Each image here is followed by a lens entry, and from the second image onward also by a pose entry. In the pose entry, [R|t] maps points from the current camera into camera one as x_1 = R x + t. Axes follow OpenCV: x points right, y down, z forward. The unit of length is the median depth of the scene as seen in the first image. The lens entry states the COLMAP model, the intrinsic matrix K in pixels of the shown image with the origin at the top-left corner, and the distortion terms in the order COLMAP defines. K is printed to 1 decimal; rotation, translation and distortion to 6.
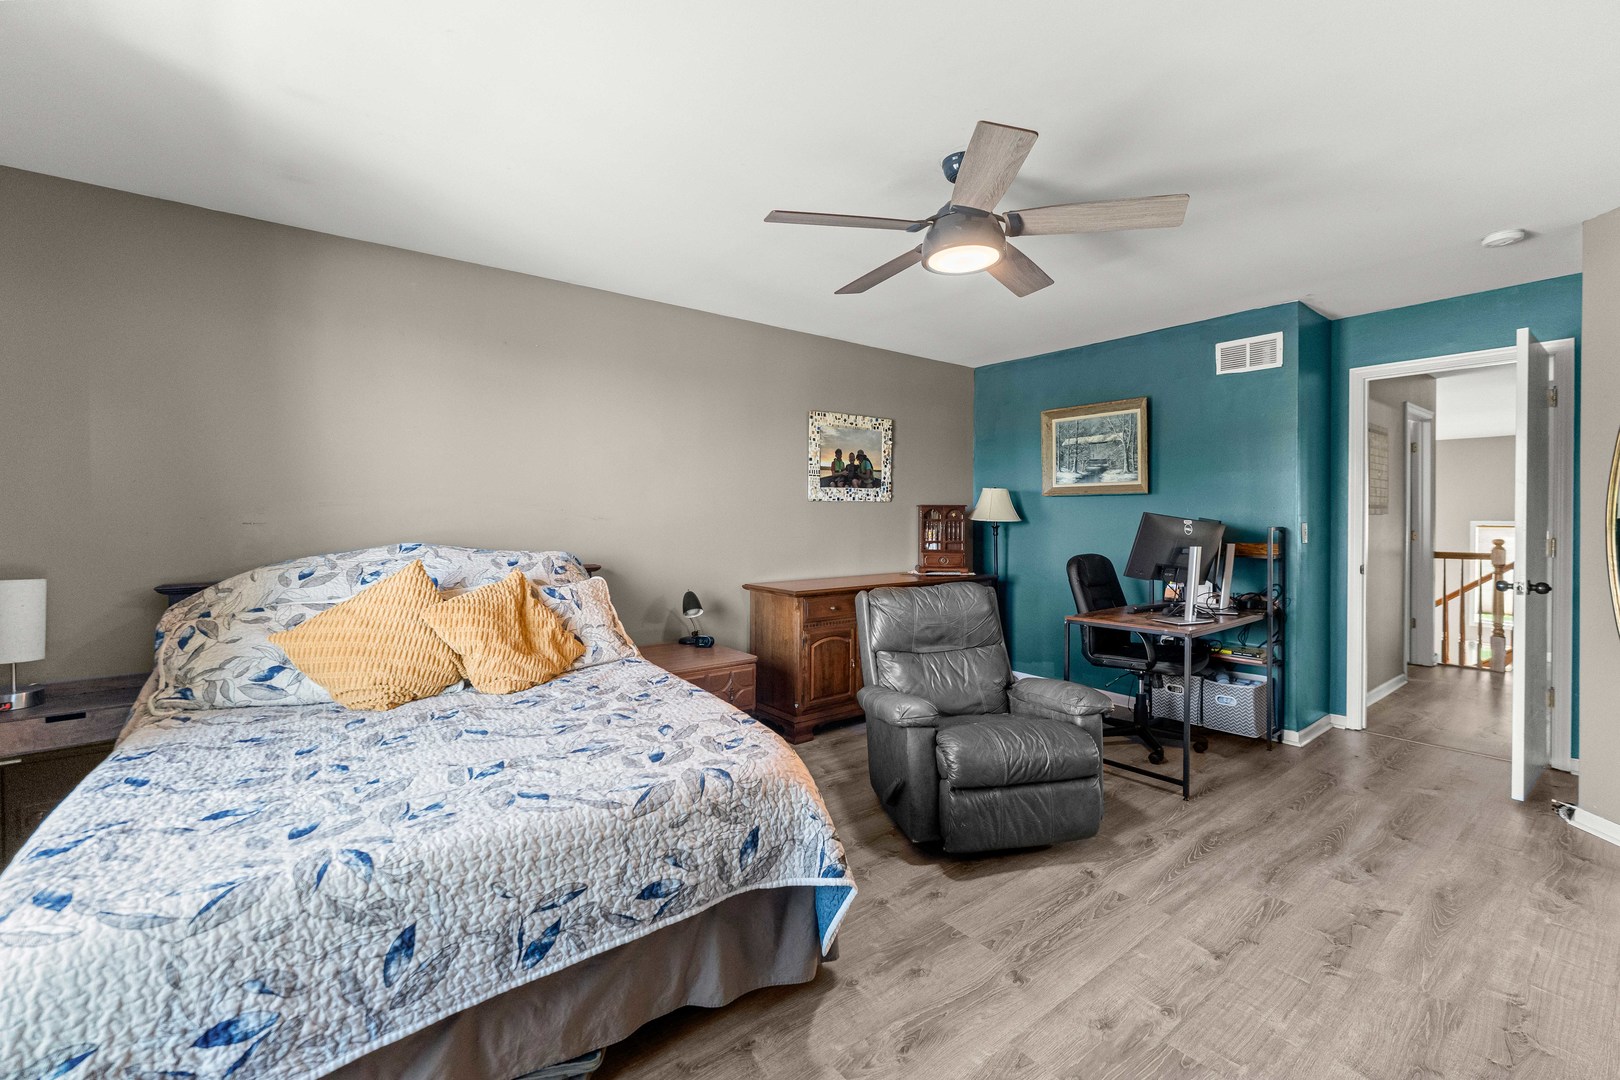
lens RADIAL K [[665.5, 0, 814.2], [0, 665.5, 523.9], [0, 0, 1]] dist [0.000738, -0.000817]
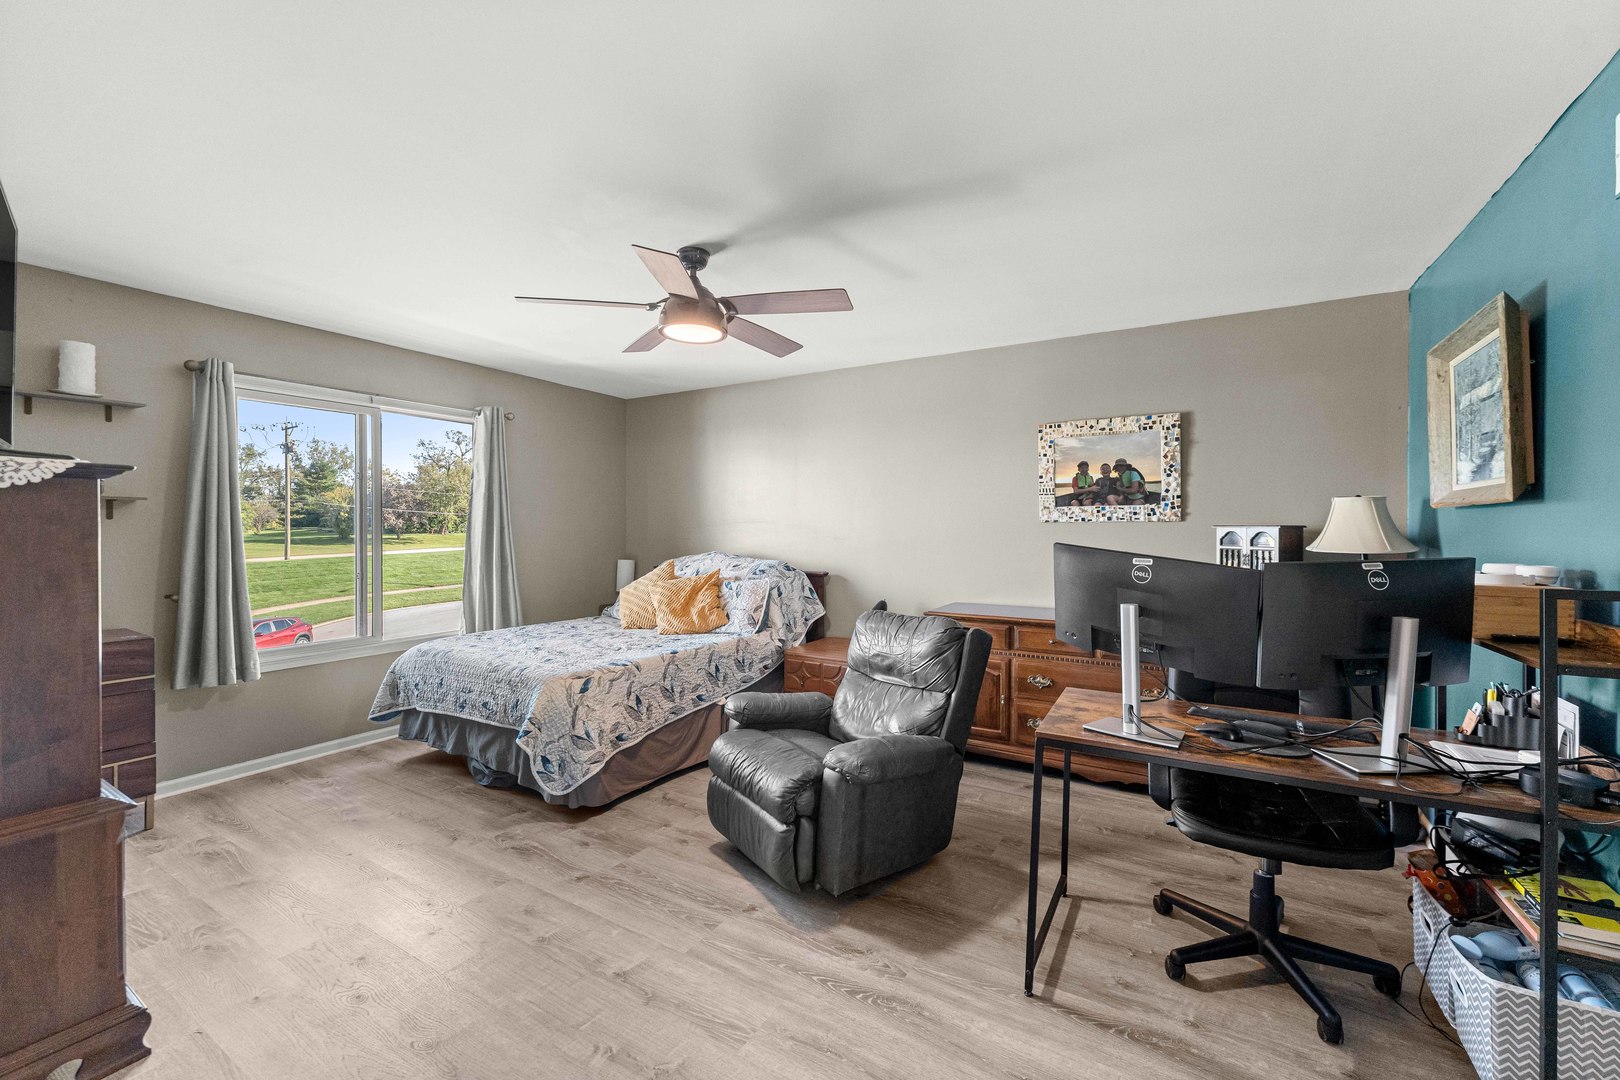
lens RADIAL K [[632.1, 0, 814.0], [0, 632.1, 535.4], [0, 0, 1]] dist [0.000631, 0.000033]
pose [[0.383662, 0.011370, -0.923404, 0.667873], [-0.013627, 0.999885, 0.006650, -0.017637], [0.923373, 0.010032, 0.383773, 0.368916]]
